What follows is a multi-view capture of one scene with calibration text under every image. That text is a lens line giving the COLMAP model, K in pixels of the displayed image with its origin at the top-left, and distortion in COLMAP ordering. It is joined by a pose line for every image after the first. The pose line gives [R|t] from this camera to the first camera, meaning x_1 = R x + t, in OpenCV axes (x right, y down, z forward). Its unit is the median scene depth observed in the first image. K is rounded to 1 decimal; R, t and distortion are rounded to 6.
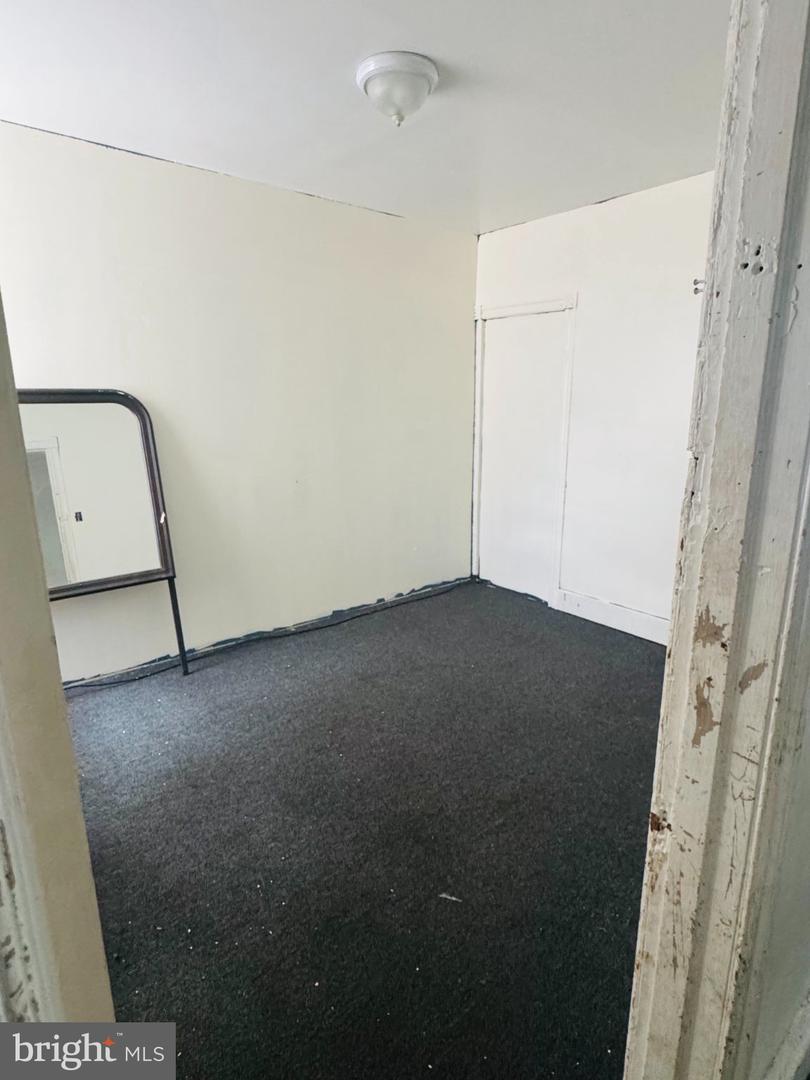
lens RADIAL K [[564.2, 0, 408.0], [0, 564.2, 543.2], [0, 0, 1]] dist [-0.002517, -0.000108]
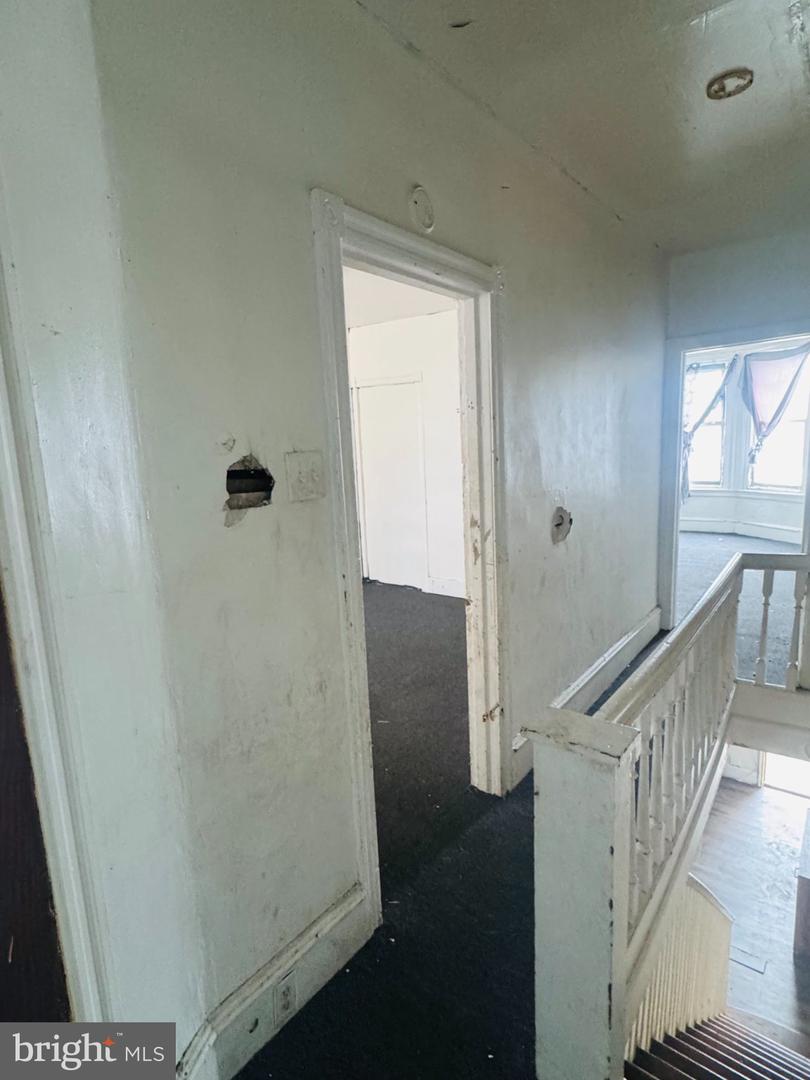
lens RADIAL K [[564.2, 0, 400.2], [0, 564.2, 539.4], [0, 0, 1]] dist [-0.002517, -0.000108]
pose [[0.973375, -0.073413, 0.217145, -0.458502], [0.090240, 0.993554, -0.068609, 0.379886], [-0.210708, 0.086378, 0.973725, -1.668679]]
